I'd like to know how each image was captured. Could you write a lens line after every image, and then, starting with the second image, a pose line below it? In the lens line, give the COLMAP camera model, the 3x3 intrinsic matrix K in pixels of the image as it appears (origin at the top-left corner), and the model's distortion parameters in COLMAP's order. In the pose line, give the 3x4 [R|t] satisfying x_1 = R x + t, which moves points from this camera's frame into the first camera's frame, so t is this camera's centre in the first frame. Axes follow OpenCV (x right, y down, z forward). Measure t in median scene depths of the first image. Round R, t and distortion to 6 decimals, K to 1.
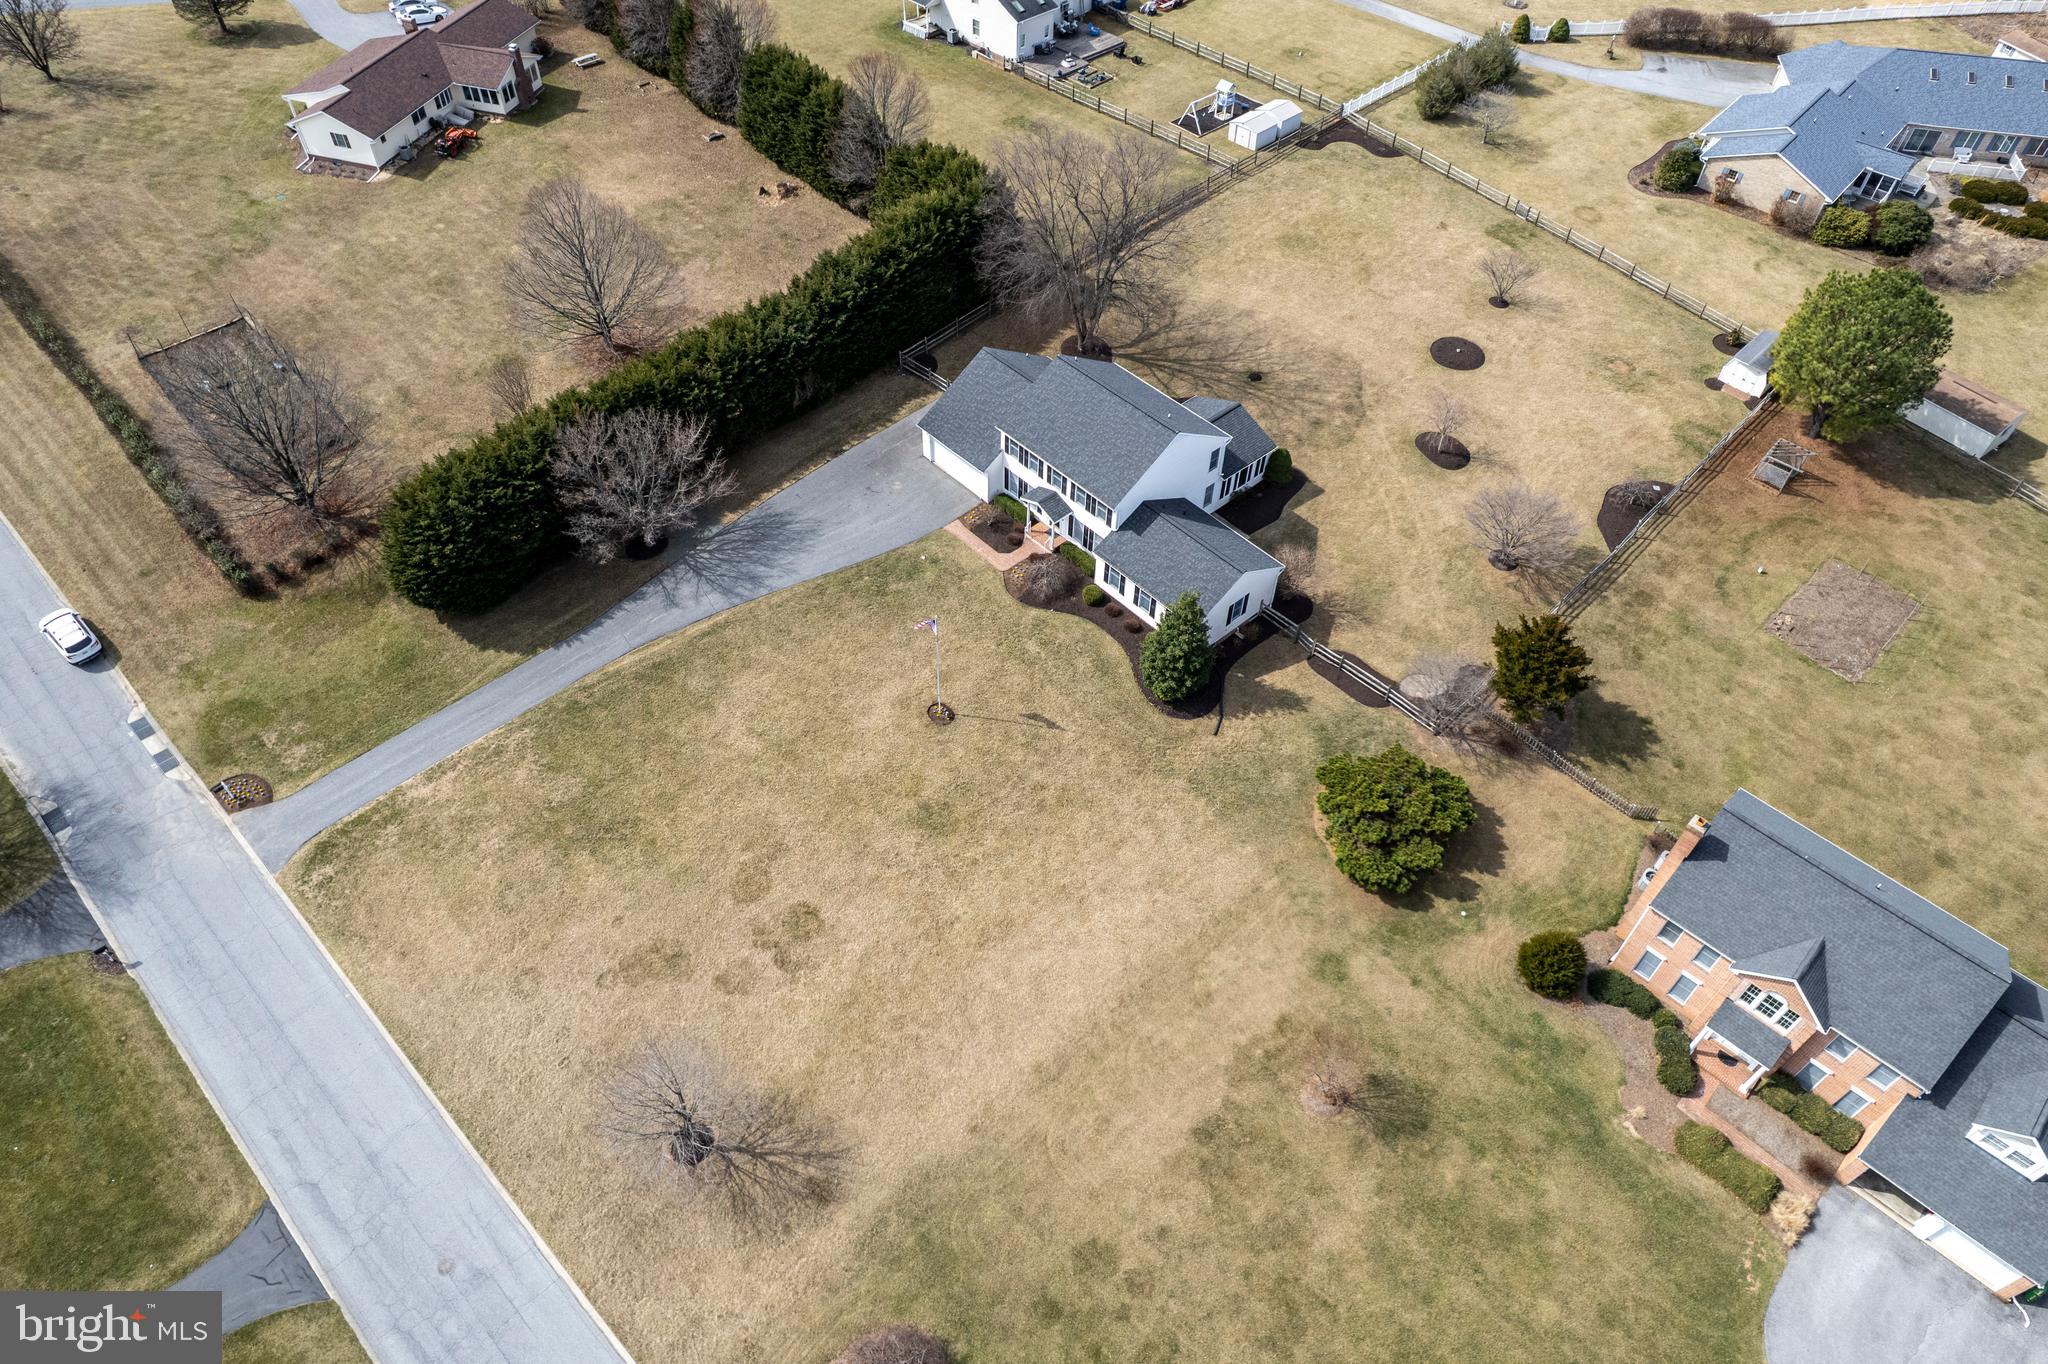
lens RADIAL K [[1356.9, 0, 1033.0], [0, 1356.9, 672.5], [0, 0, 1]] dist [-0.053668, 0.039544]
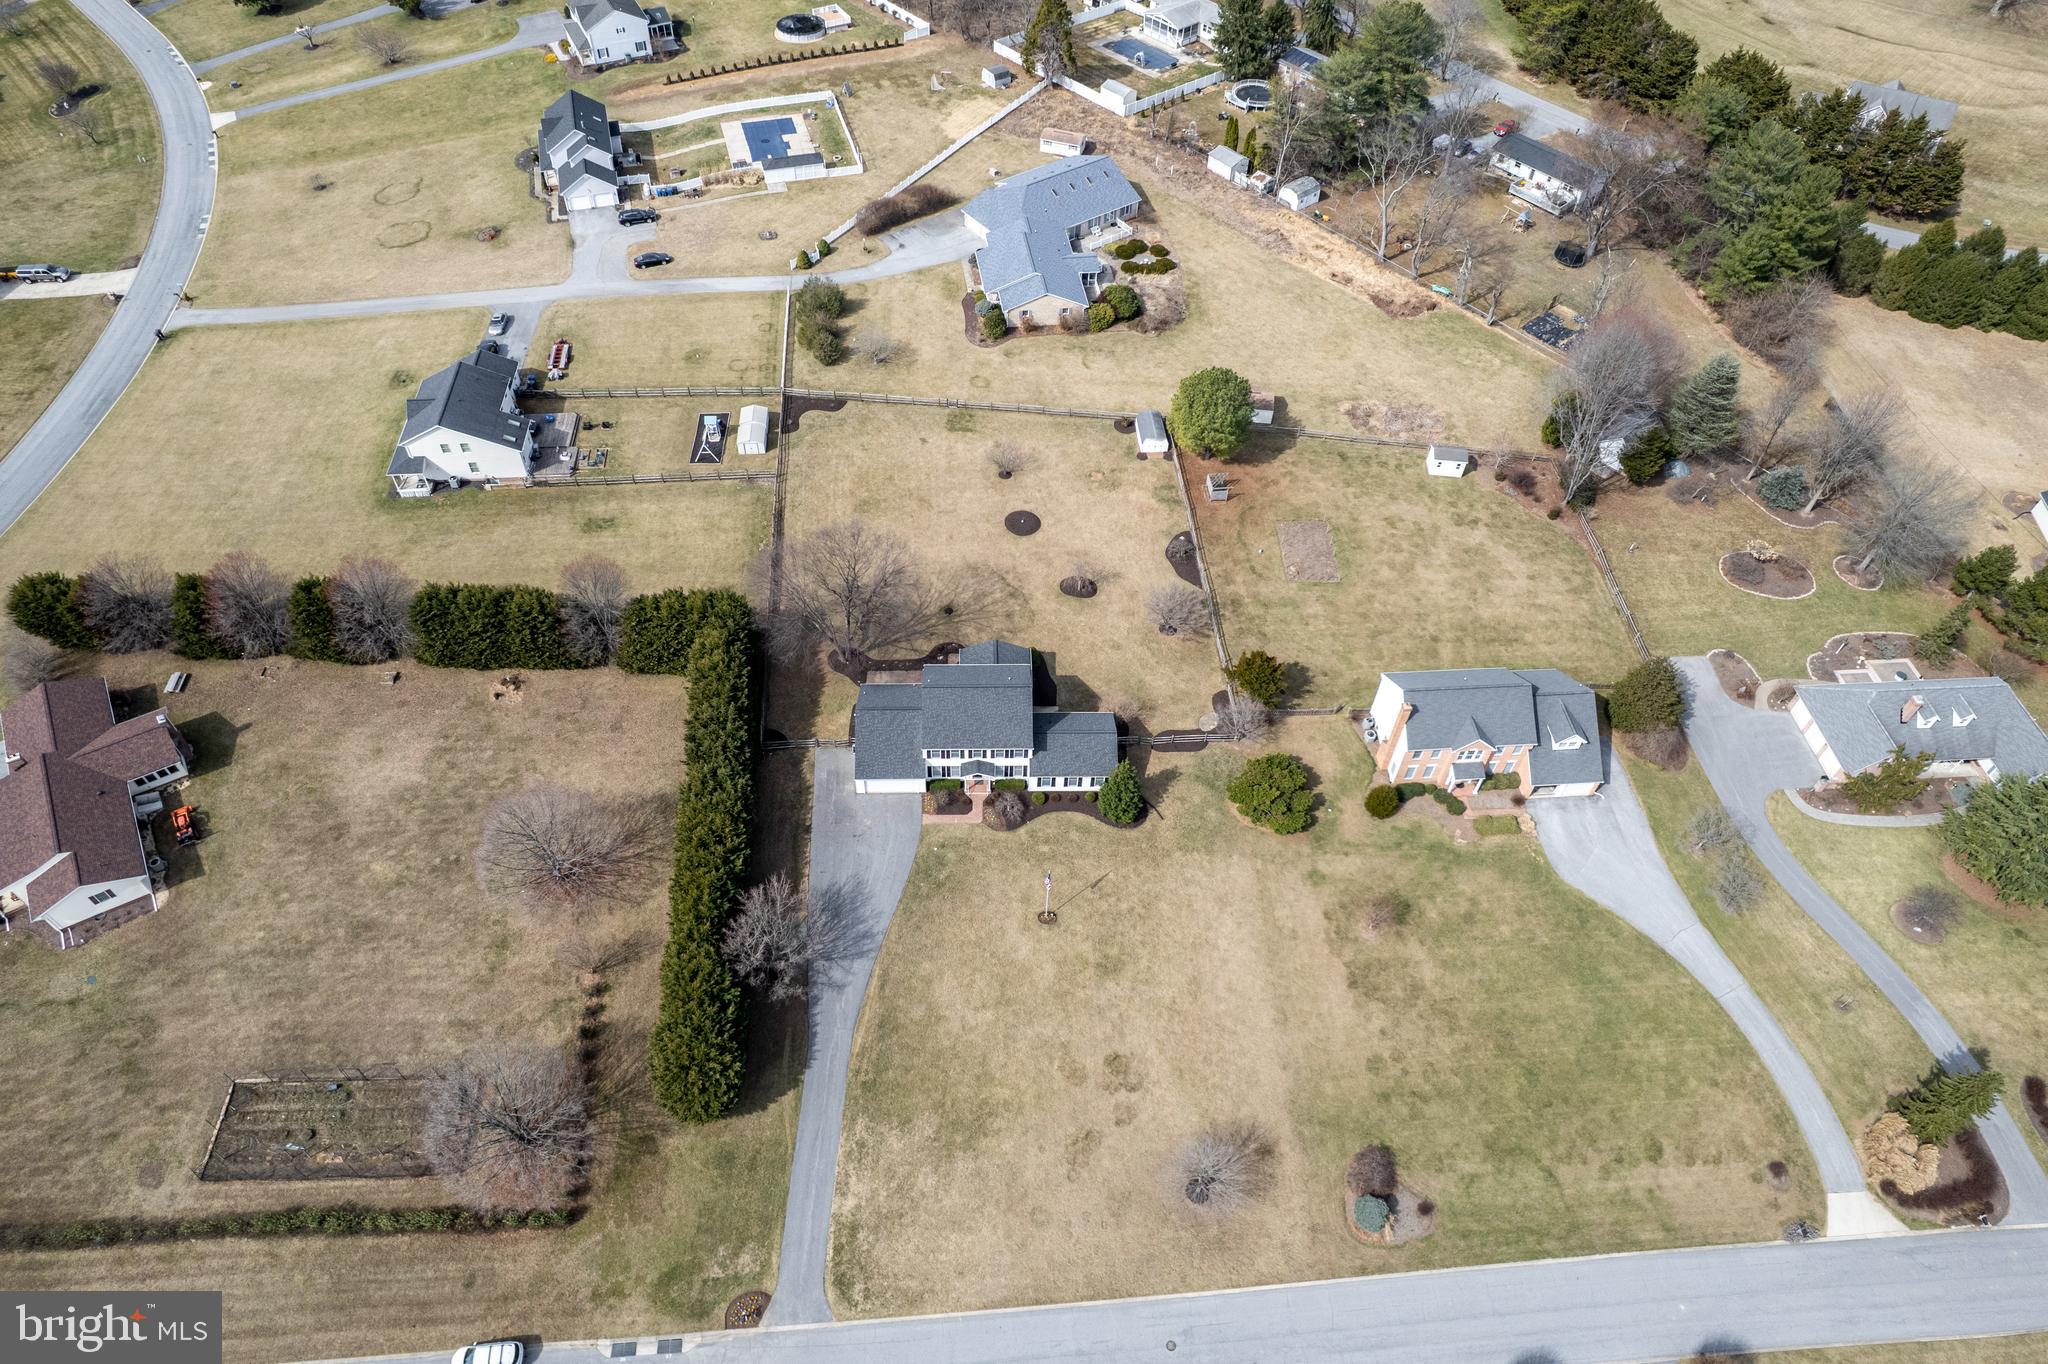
lens RADIAL K [[1356.9, 0, 1028.2], [0, 1356.9, 649.6], [0, 0, 1]] dist [-0.053668, 0.039544]
pose [[0.650367, -0.569316, 0.502894, -0.651605], [0.550501, 0.809426, 0.204399, -0.520079], [-0.523423, 0.143909, 0.839832, -0.339244]]
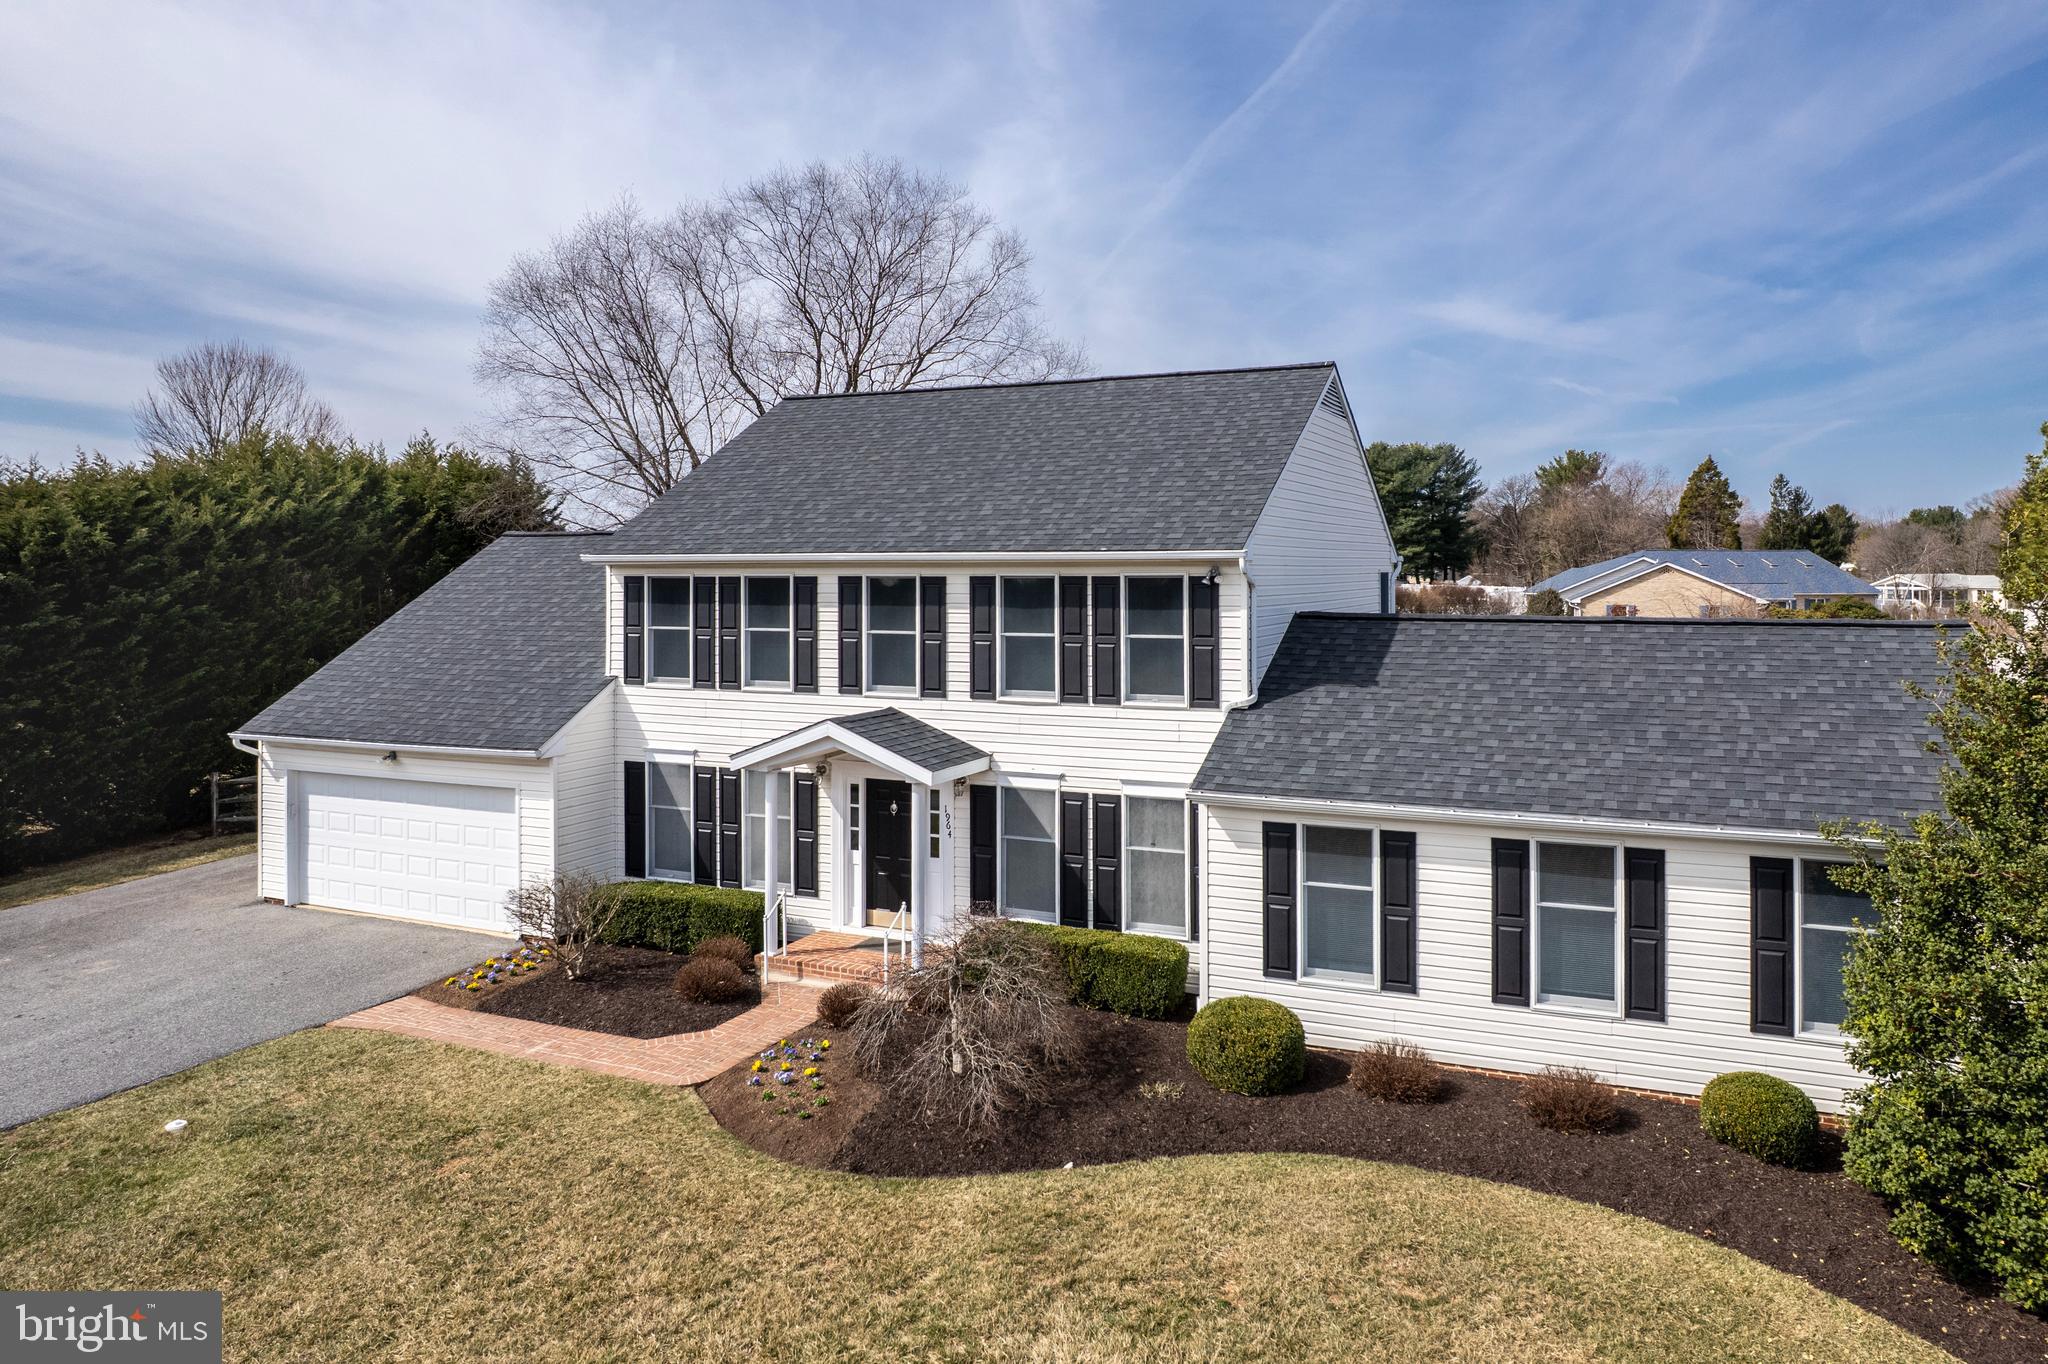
lens RADIAL K [[1356.9, 0, 1102.0], [0, 1356.9, 562.0], [0, 0, 1]] dist [-0.053668, 0.039544]
pose [[0.910219, -0.018363, 0.413720, -0.044639], [0.319738, 0.666065, -0.673888, 0.013640], [-0.263189, 0.745668, 0.612136, 0.840365]]
